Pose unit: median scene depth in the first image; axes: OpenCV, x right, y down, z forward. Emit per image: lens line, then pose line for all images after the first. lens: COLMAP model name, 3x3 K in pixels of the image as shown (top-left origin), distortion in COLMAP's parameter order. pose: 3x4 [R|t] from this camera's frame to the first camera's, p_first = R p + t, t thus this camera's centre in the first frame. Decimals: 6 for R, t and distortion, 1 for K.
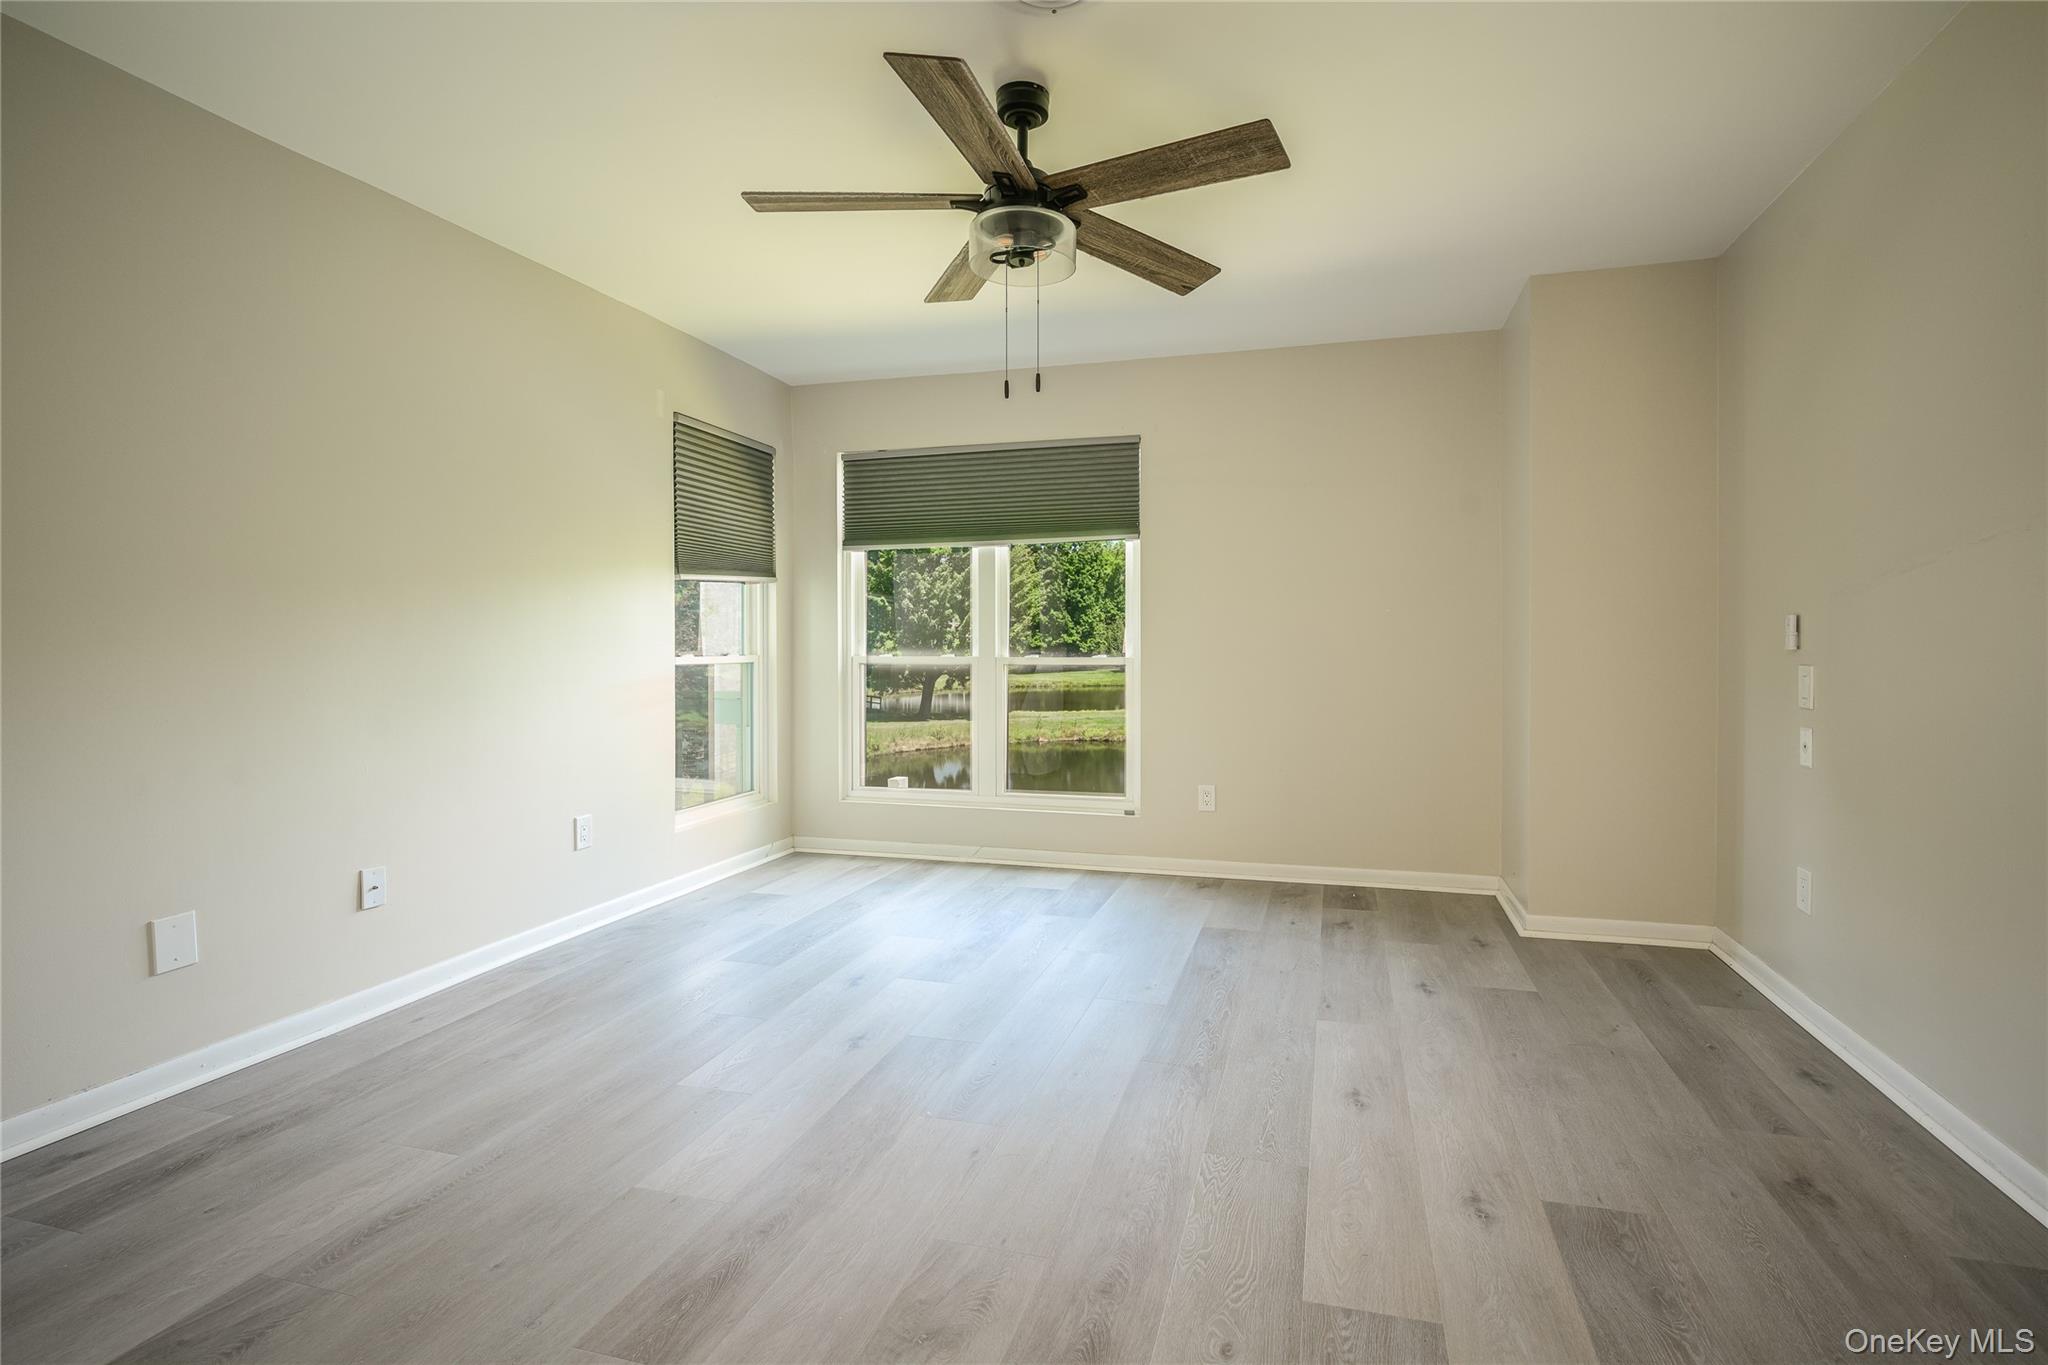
lens RADIAL K [[962.8, 0, 1051.9], [0, 962.8, 663.7], [0, 0, 1]] dist [-0.002497, -0.000426]
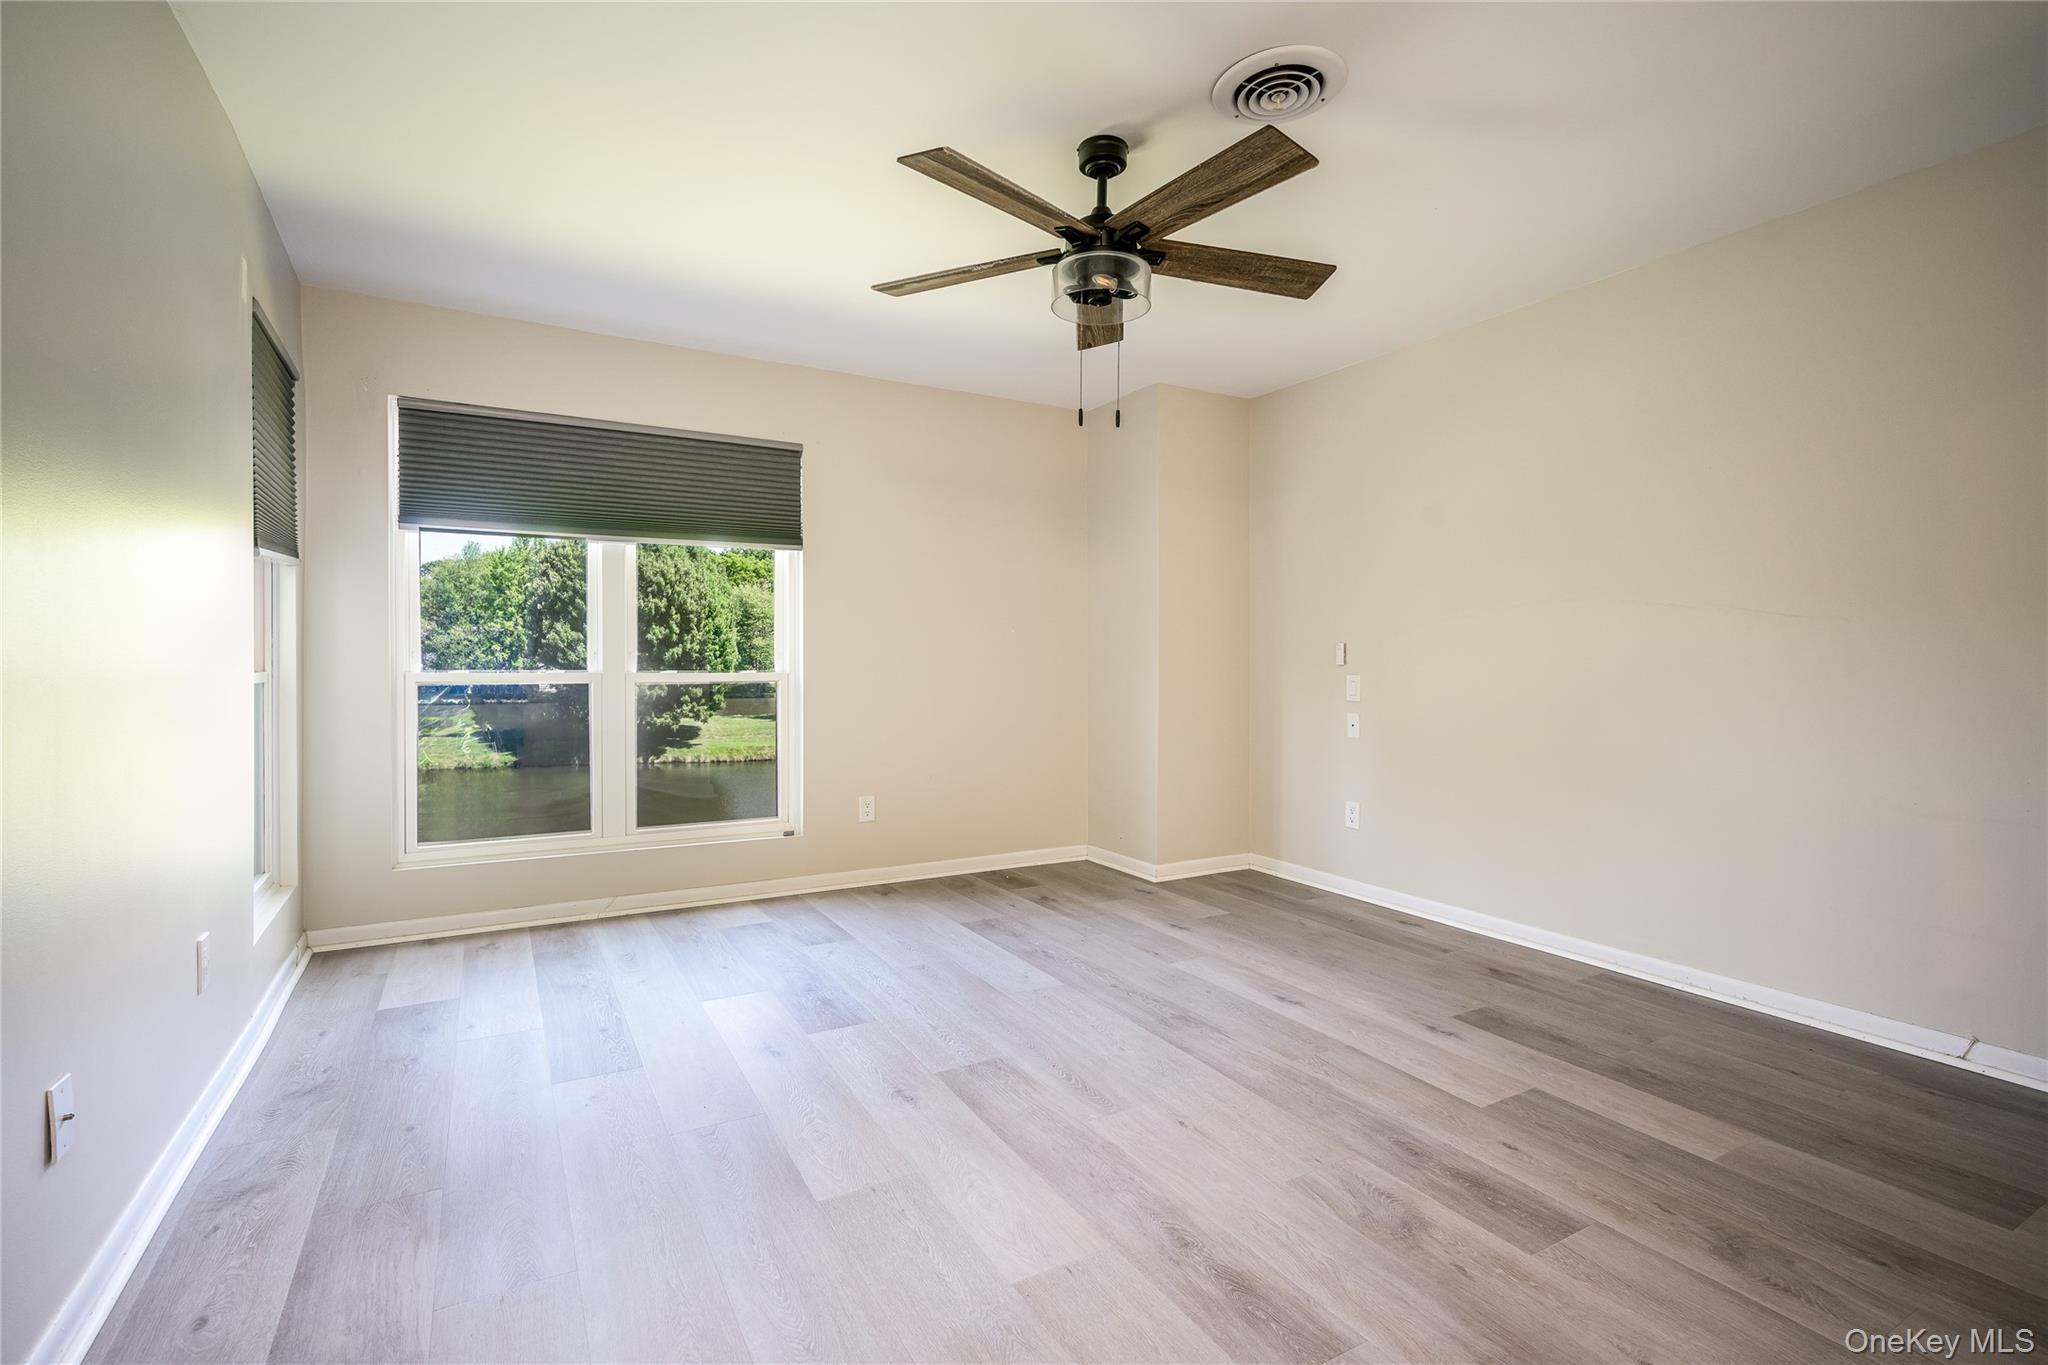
lens RADIAL K [[956.9, 0, 1014.7], [0, 956.9, 675.5], [0, 0, 1]] dist [-0.000410, -0.000044]
pose [[0.703830, -0.007752, 0.710326, -0.688323], [0.010015, 0.999949, 0.000989, -0.003052], [-0.710298, 0.006418, 0.703872, 0.256142]]
